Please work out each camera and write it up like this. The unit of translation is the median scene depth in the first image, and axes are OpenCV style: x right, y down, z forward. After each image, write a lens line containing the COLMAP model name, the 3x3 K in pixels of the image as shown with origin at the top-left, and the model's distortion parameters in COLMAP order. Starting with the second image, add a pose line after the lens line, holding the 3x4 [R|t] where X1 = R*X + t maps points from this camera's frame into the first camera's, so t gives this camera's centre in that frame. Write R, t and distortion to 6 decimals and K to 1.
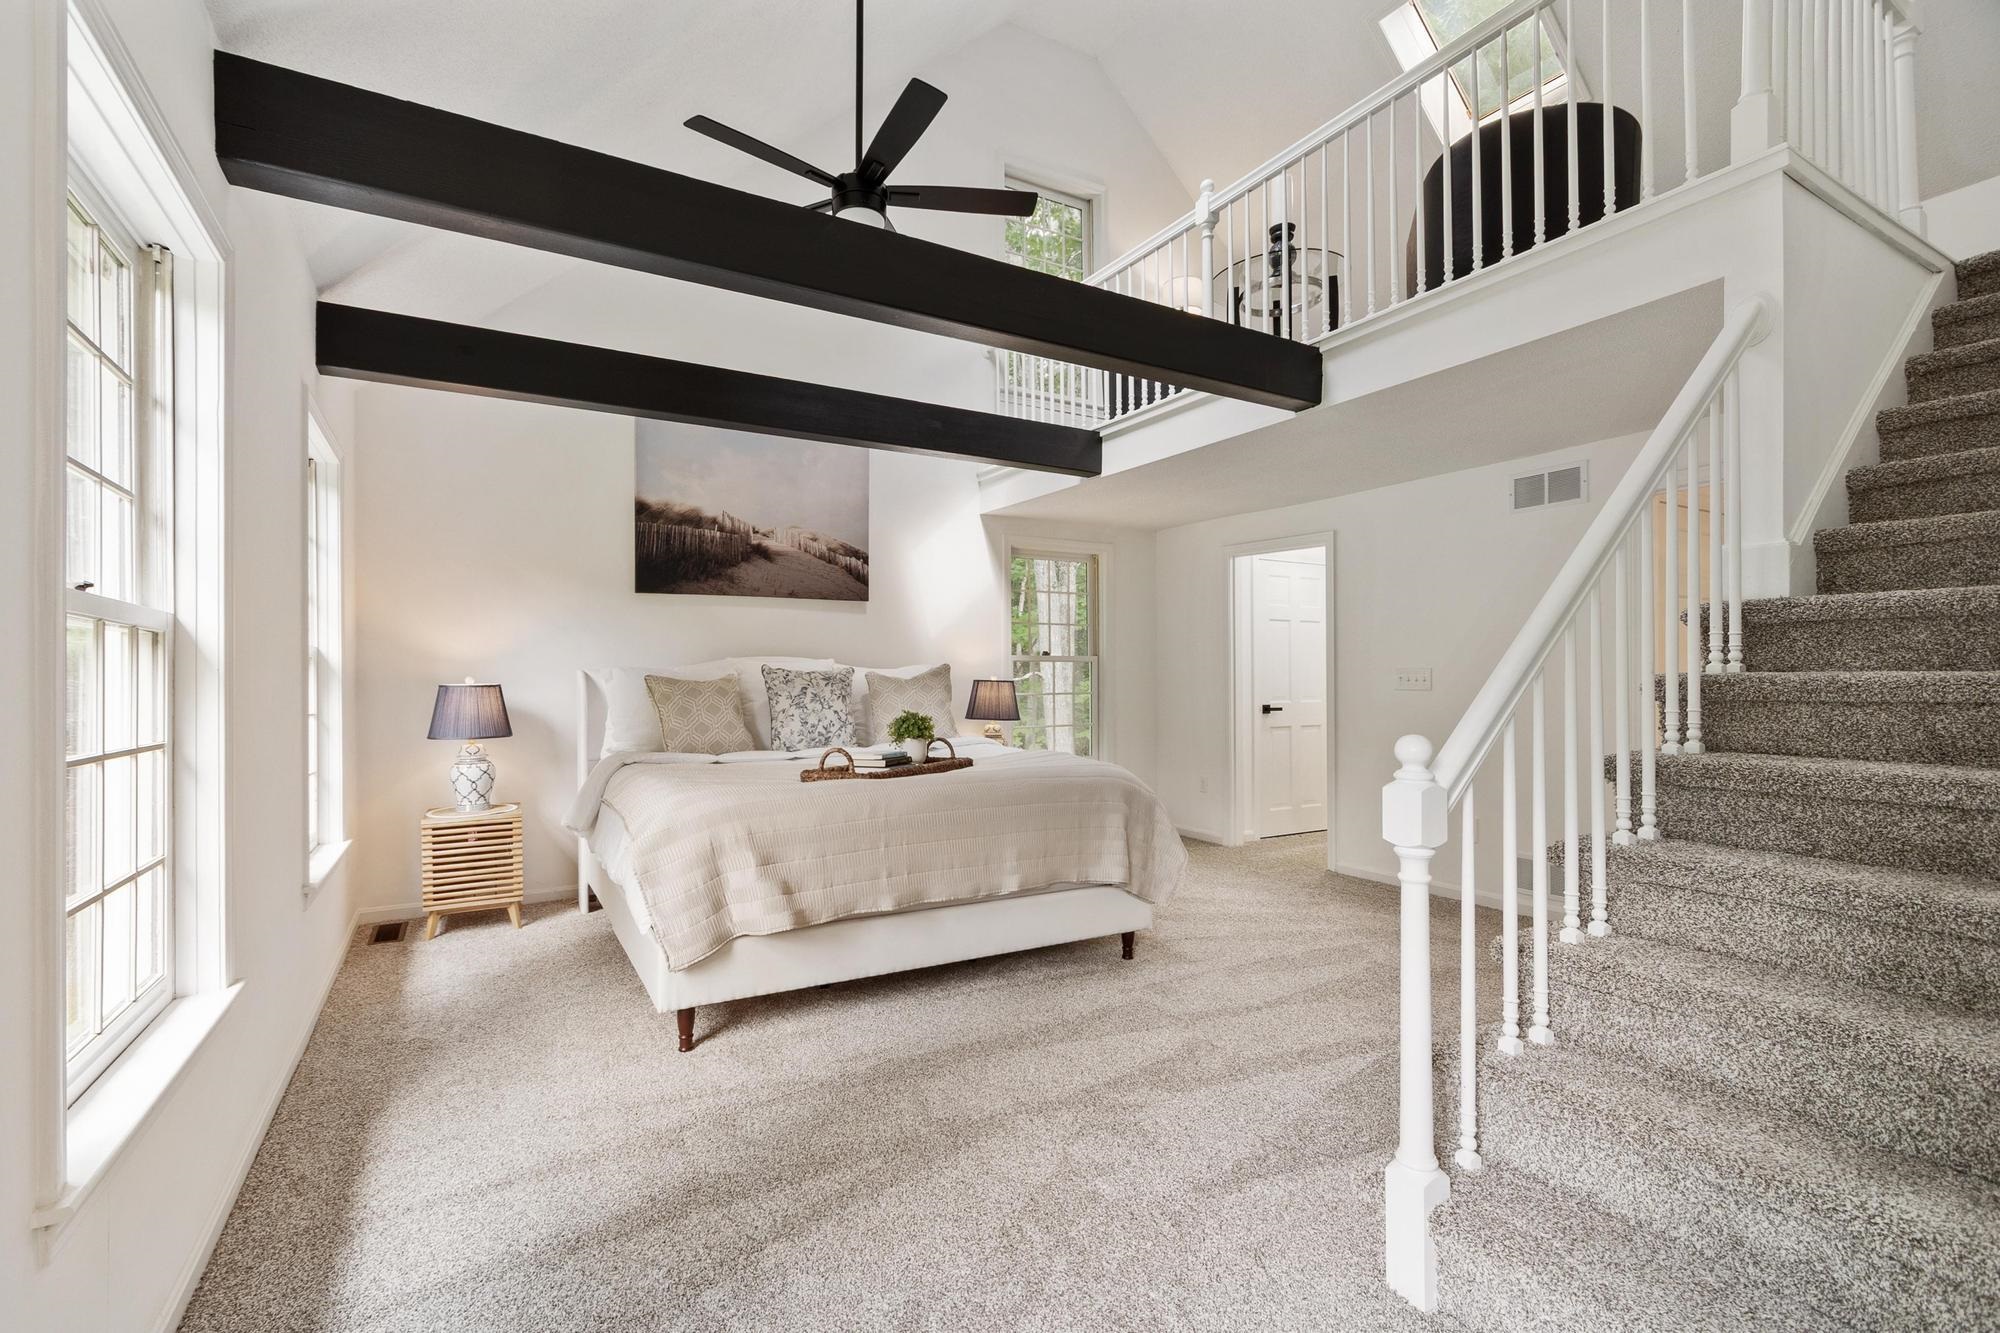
lens RADIAL K [[876.9, 0, 948.0], [0, 876.9, 687.1], [0, 0, 1]] dist [-0.000310, -0.000493]
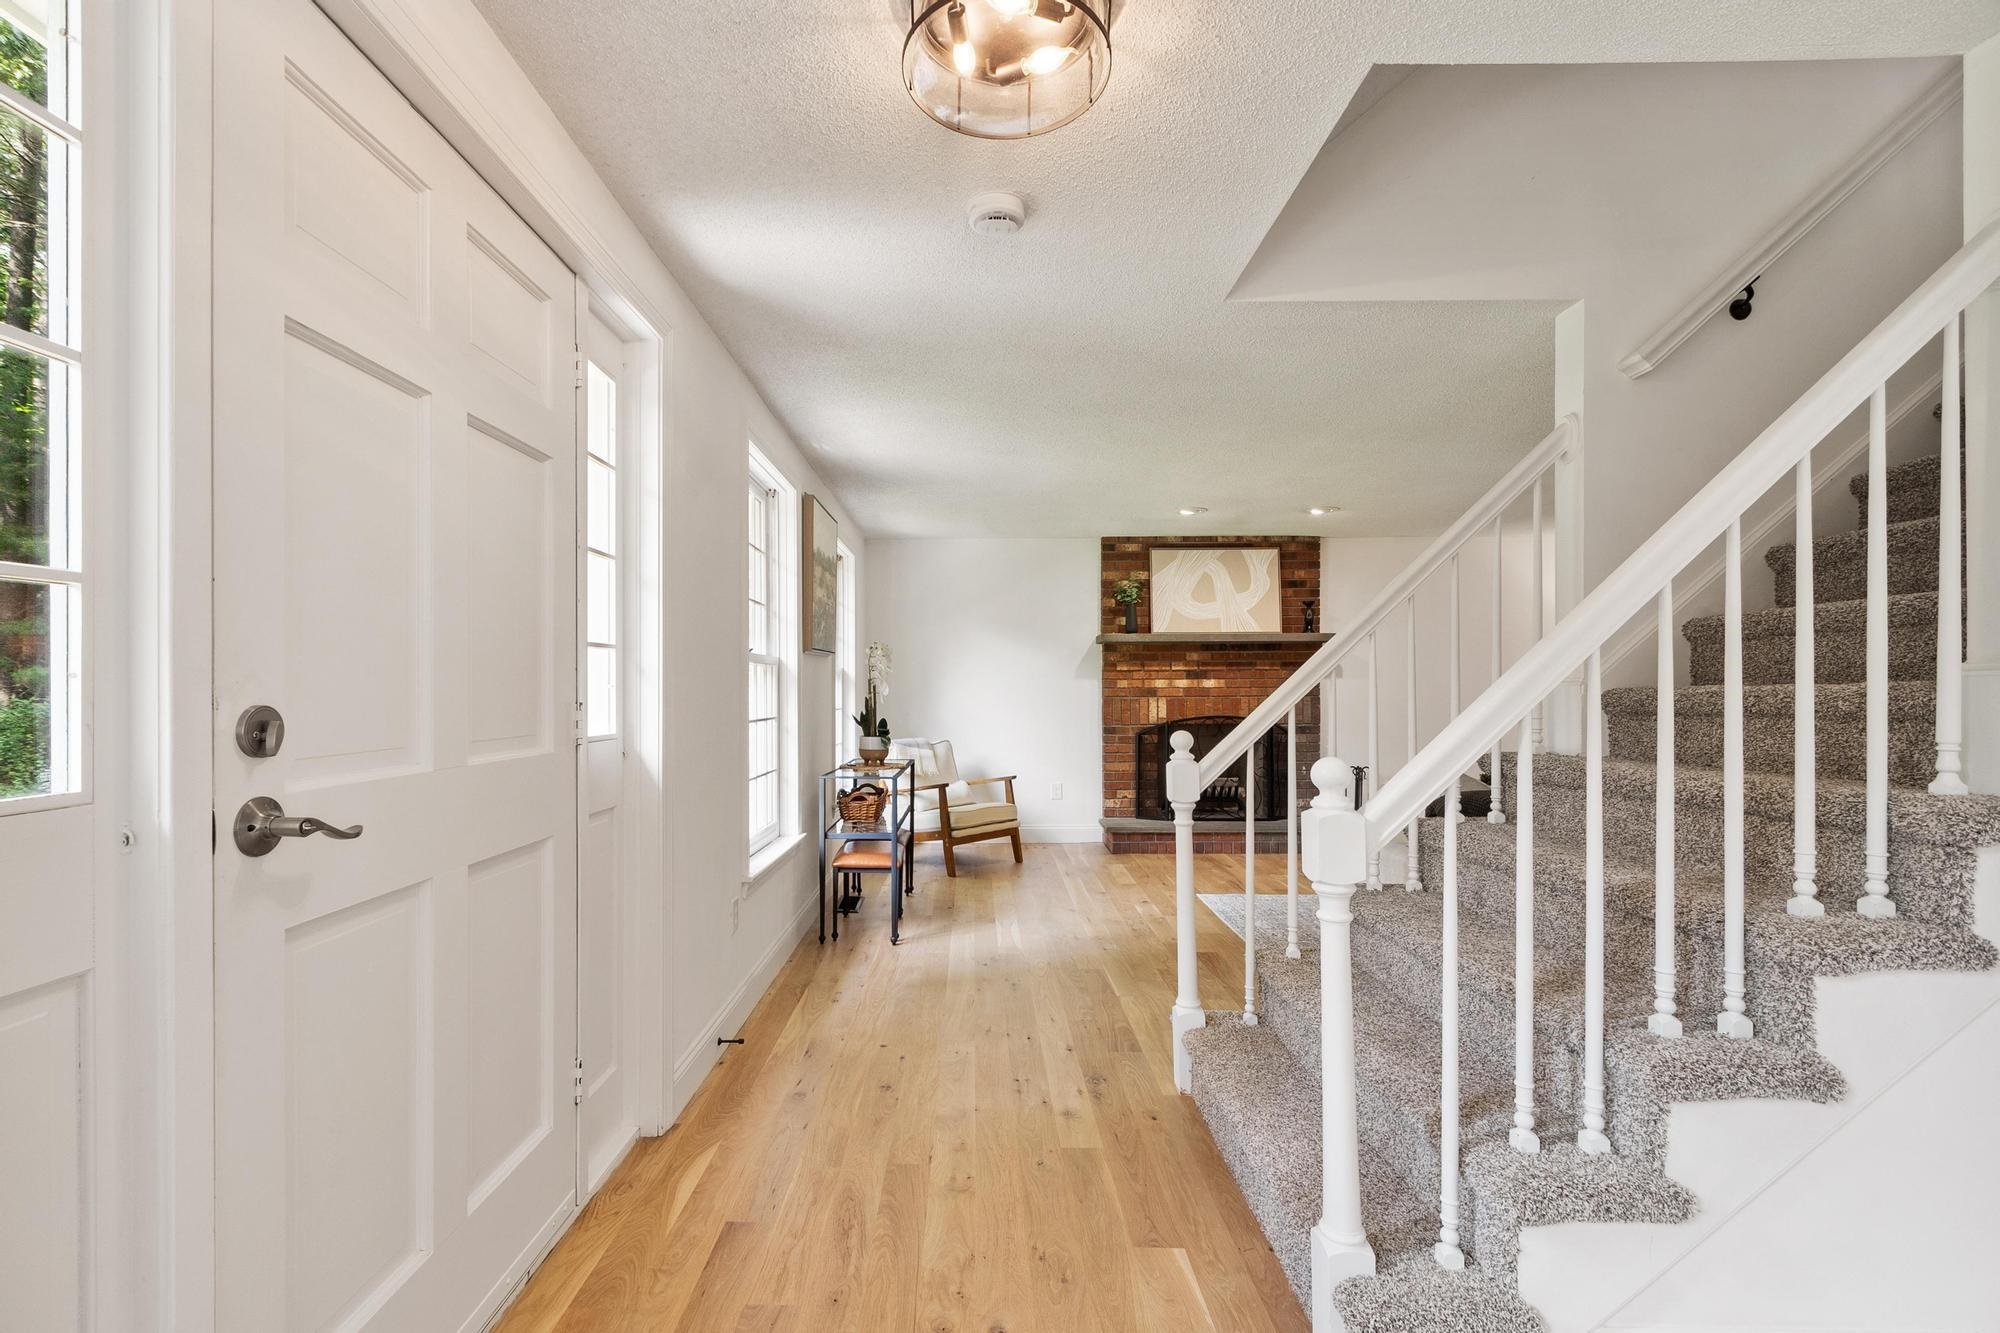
lens RADIAL K [[895.9, 0, 966.2], [0, 895.9, 695.5], [0, 0, 1]] dist [-0.001204, -0.000009]
pose [[0.871167, -0.004245, -0.490968, 0.631809], [0.006572, 0.999974, 0.003015, 0.008462], [0.490942, -0.005853, 0.871172, -0.731536]]
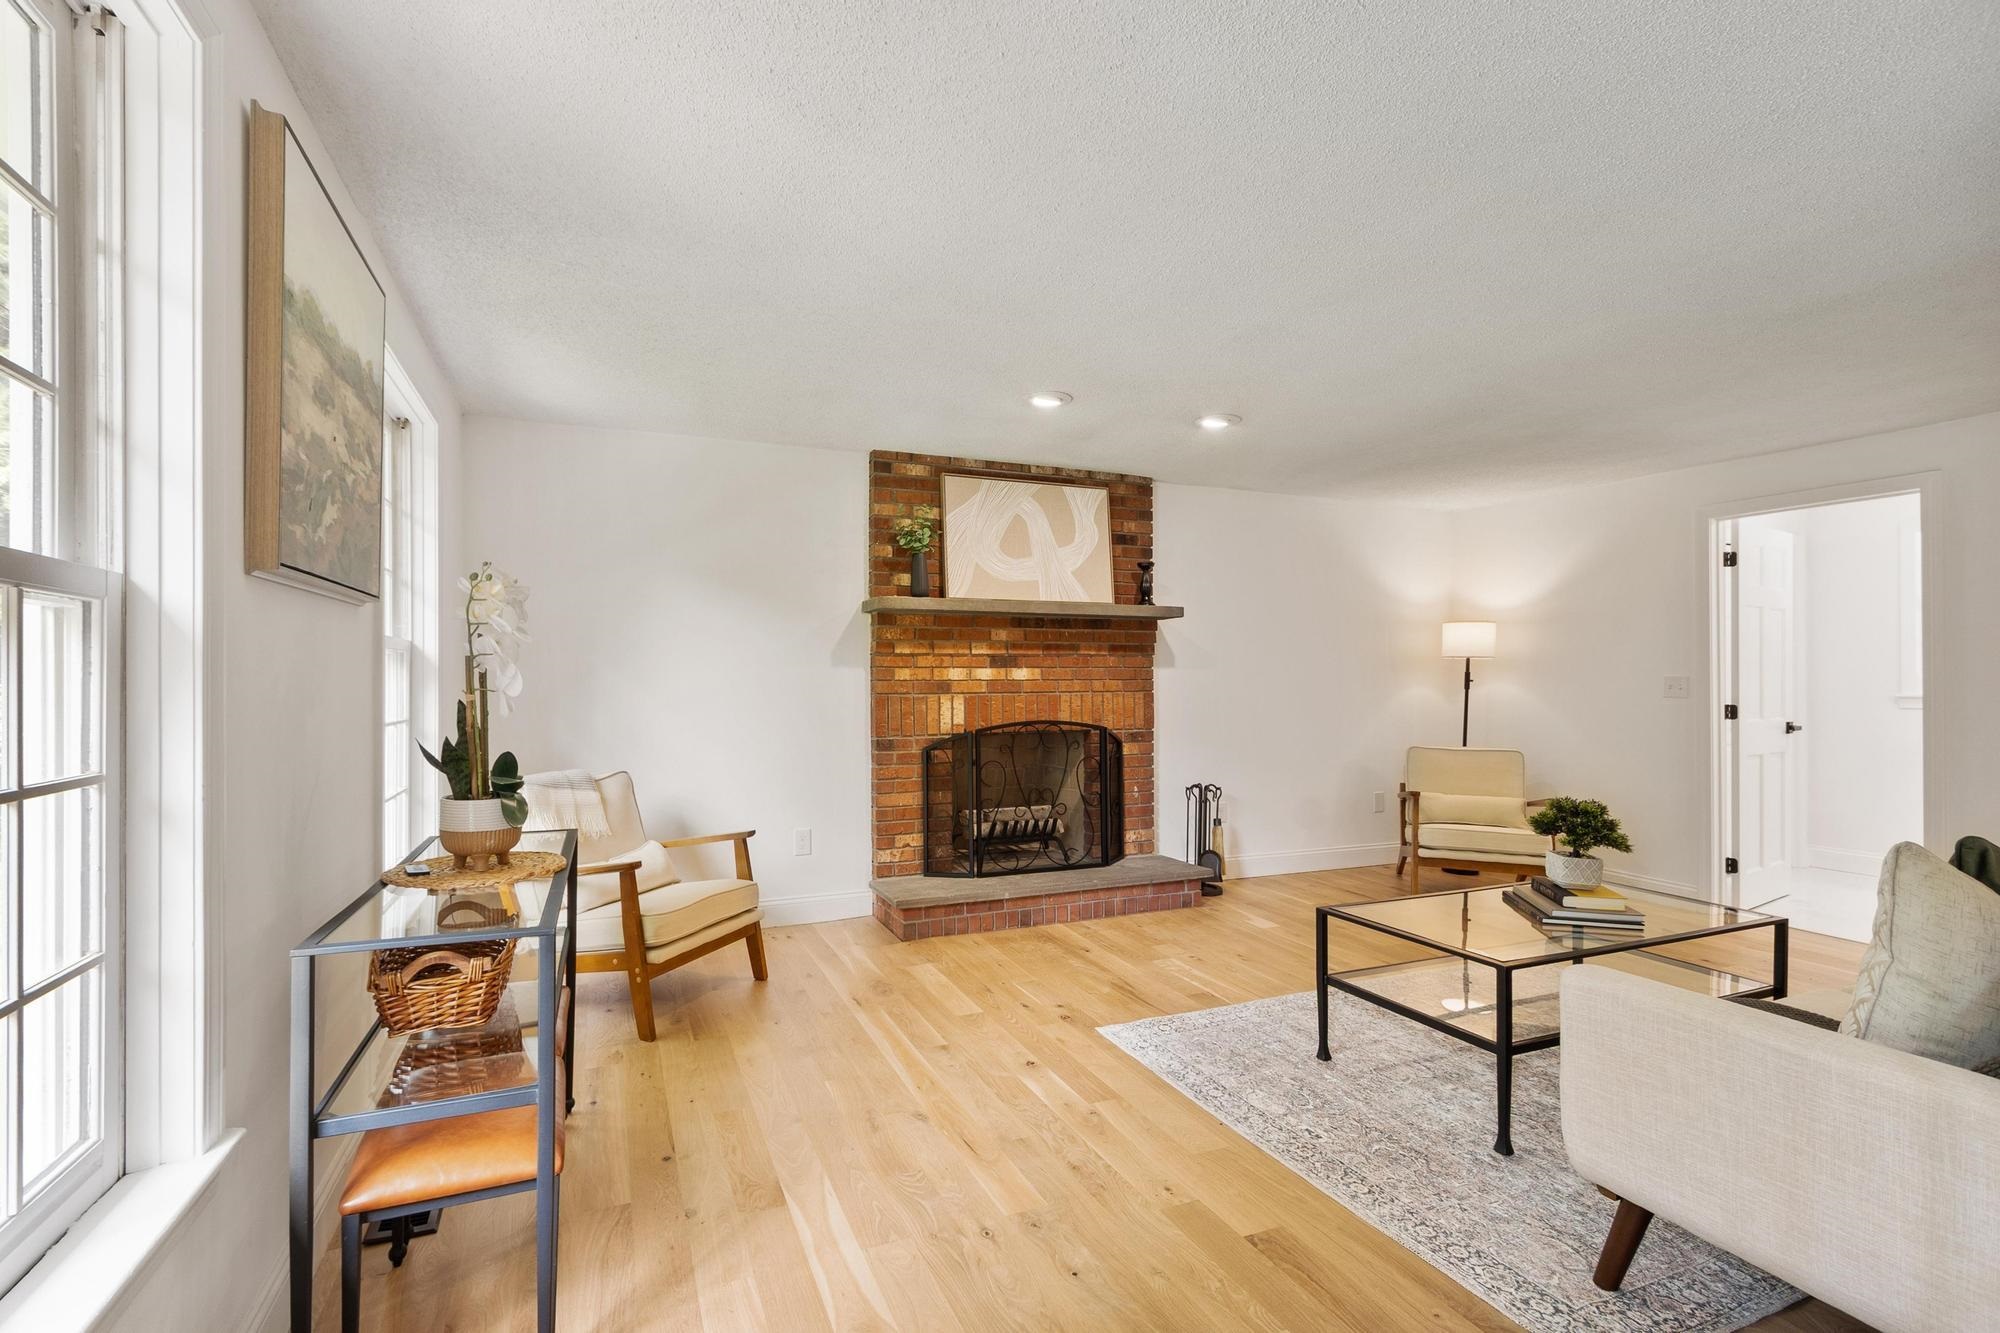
lens RADIAL K [[876.9, 0, 948.9], [0, 876.9, 682.5], [0, 0, 1]] dist [-0.000310, -0.000493]
pose [[0.992428, -0.007572, -0.122598, -0.205466], [0.007475, 0.999971, -0.001247, 0.002430], [0.122604, 0.000321, 0.992456, 0.445975]]
